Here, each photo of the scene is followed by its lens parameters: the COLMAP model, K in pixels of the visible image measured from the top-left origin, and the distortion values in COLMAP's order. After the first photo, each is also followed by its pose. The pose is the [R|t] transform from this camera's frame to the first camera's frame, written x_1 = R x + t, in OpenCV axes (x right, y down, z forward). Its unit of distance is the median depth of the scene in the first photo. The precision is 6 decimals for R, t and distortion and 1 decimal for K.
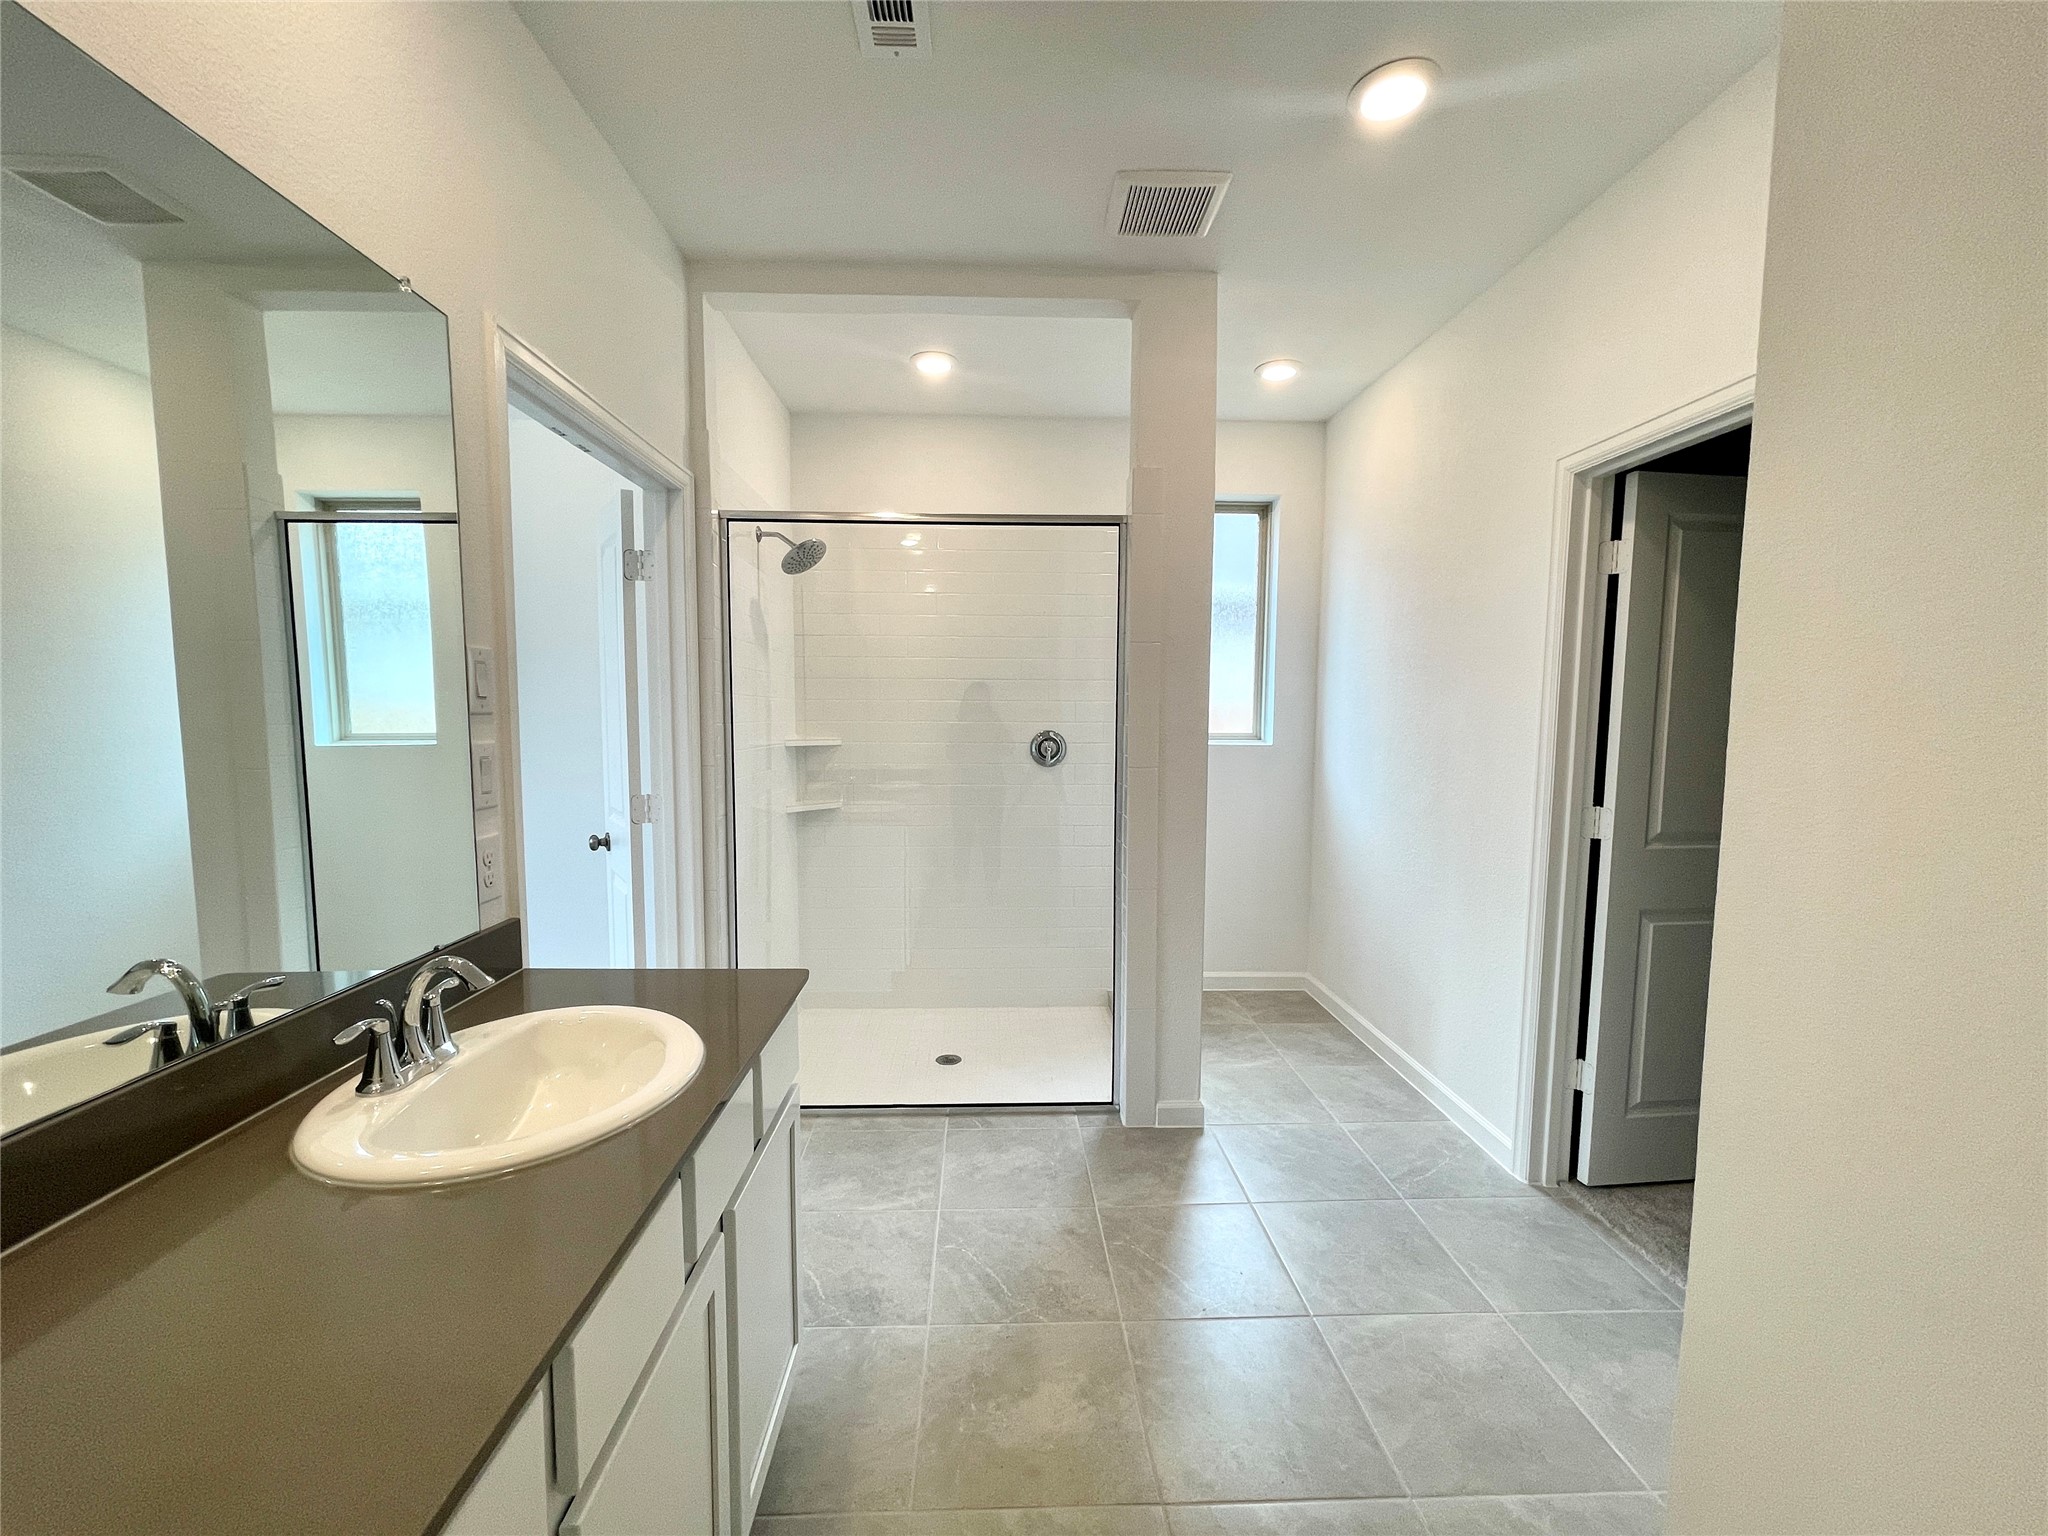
lens RADIAL K [[830.1, 0, 1013.3], [0, 830.1, 781.9], [0, 0, 1]] dist [0.001227, 0.000198]
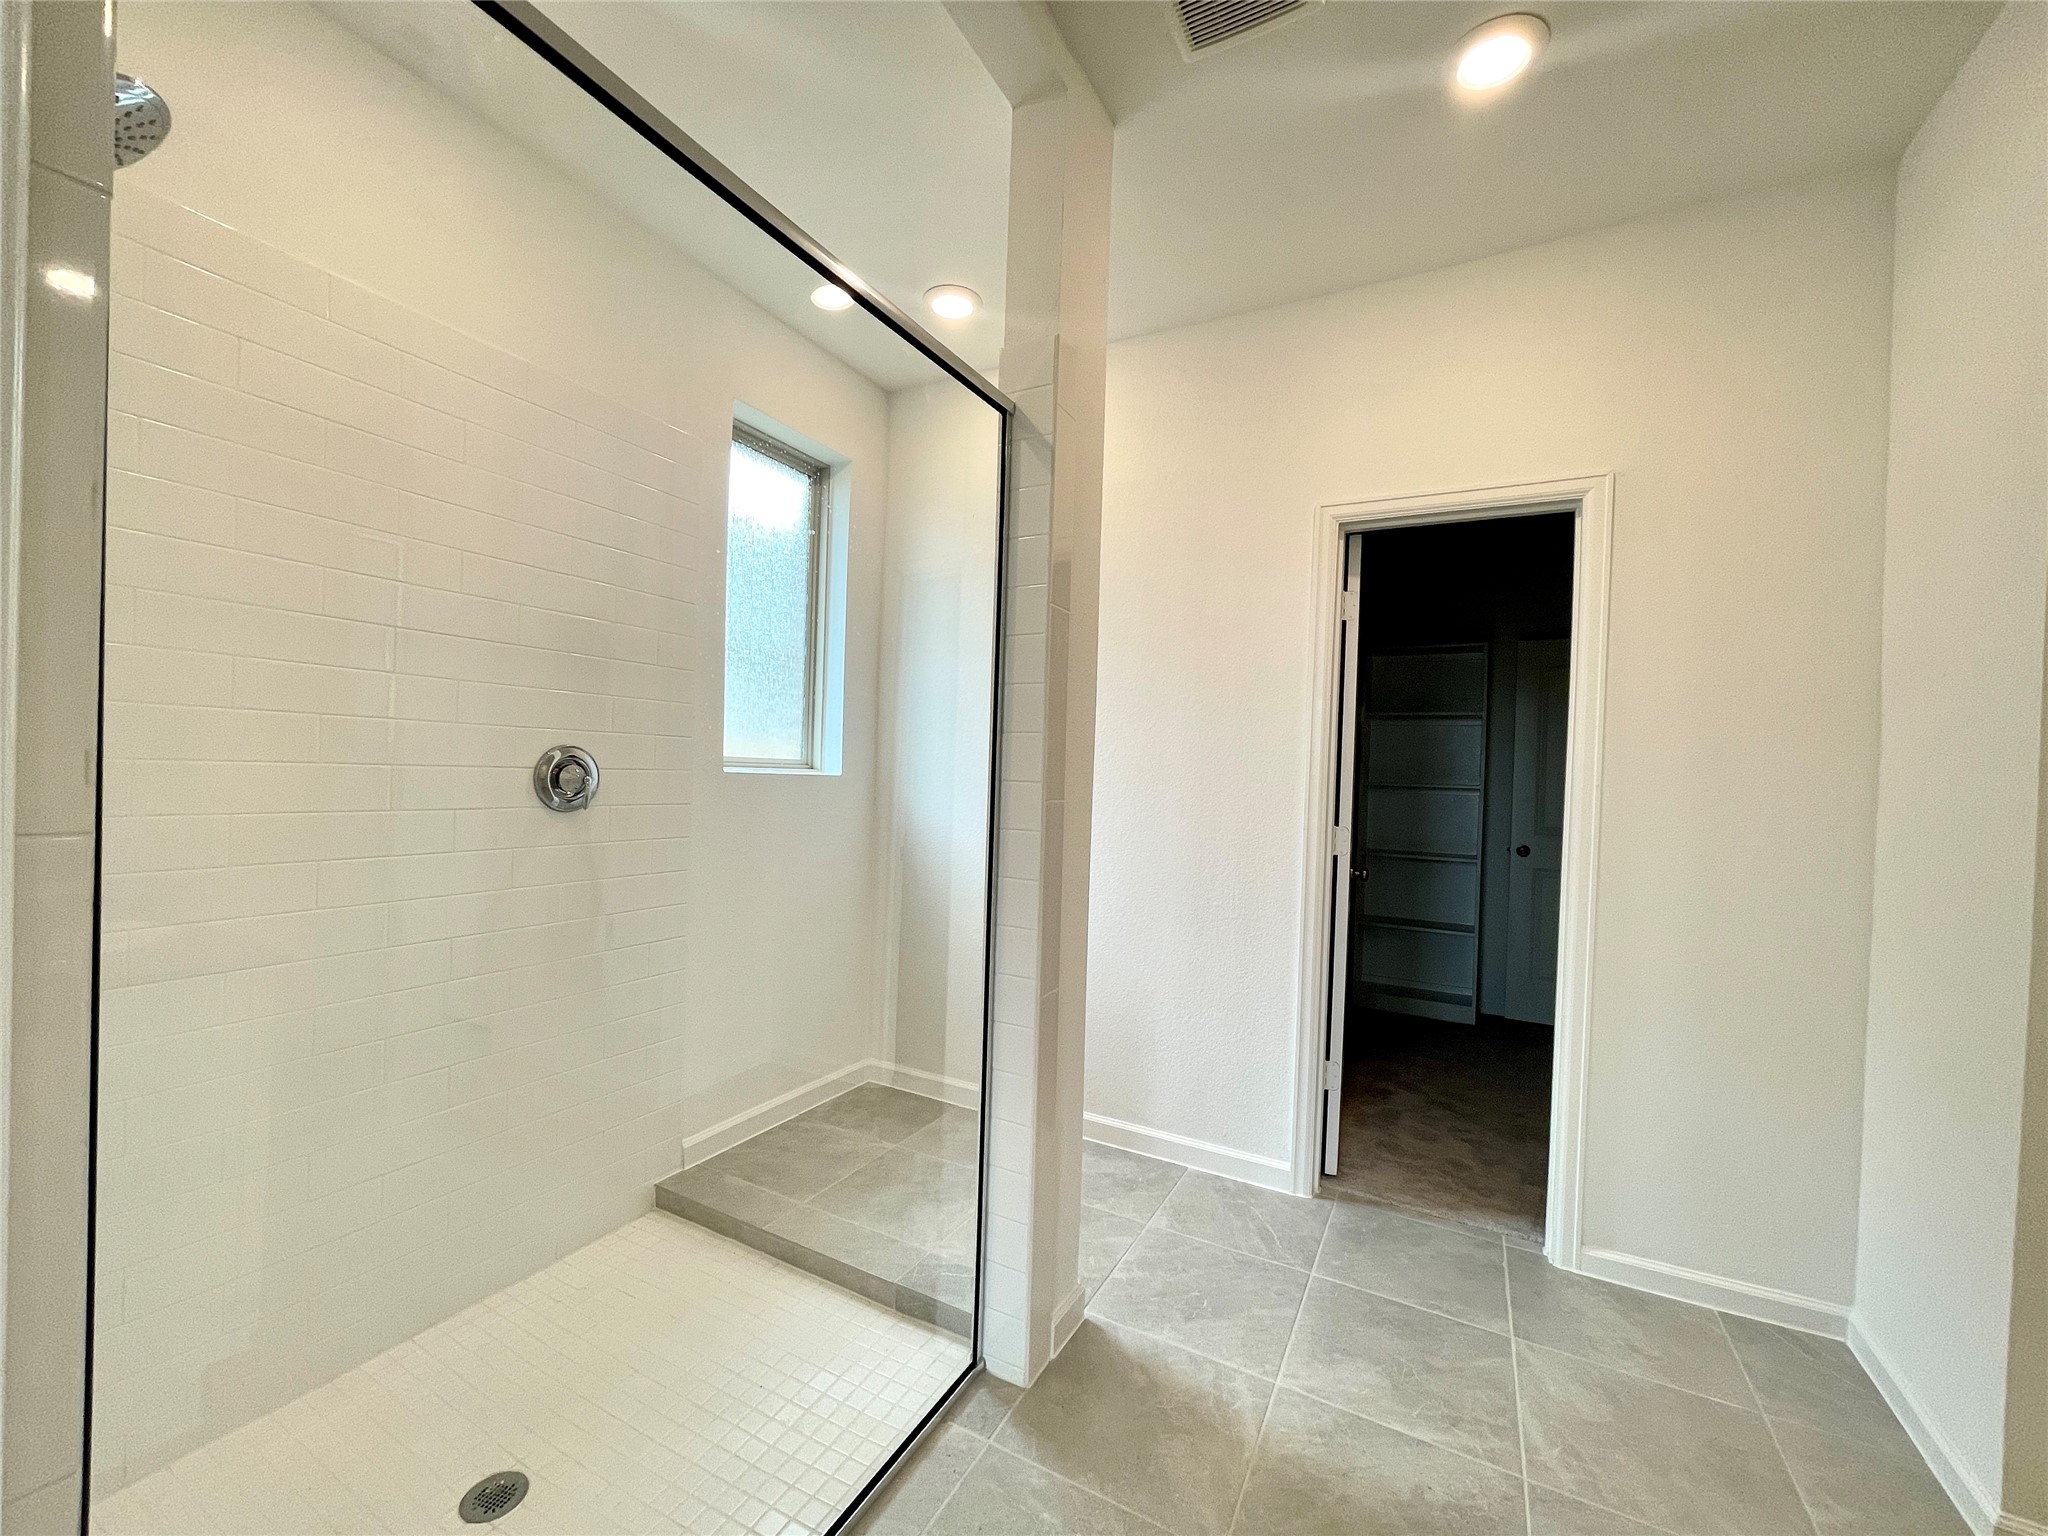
lens RADIAL K [[830.1, 0, 1013.3], [0, 830.1, 781.9], [0, 0, 1]] dist [0.001227, 0.000198]
pose [[0.510316, 0.000391, 0.859987, -0.438088], [0.043734, 0.998694, -0.026406, -0.016469], [-0.858874, 0.051086, 0.509632, 0.747633]]
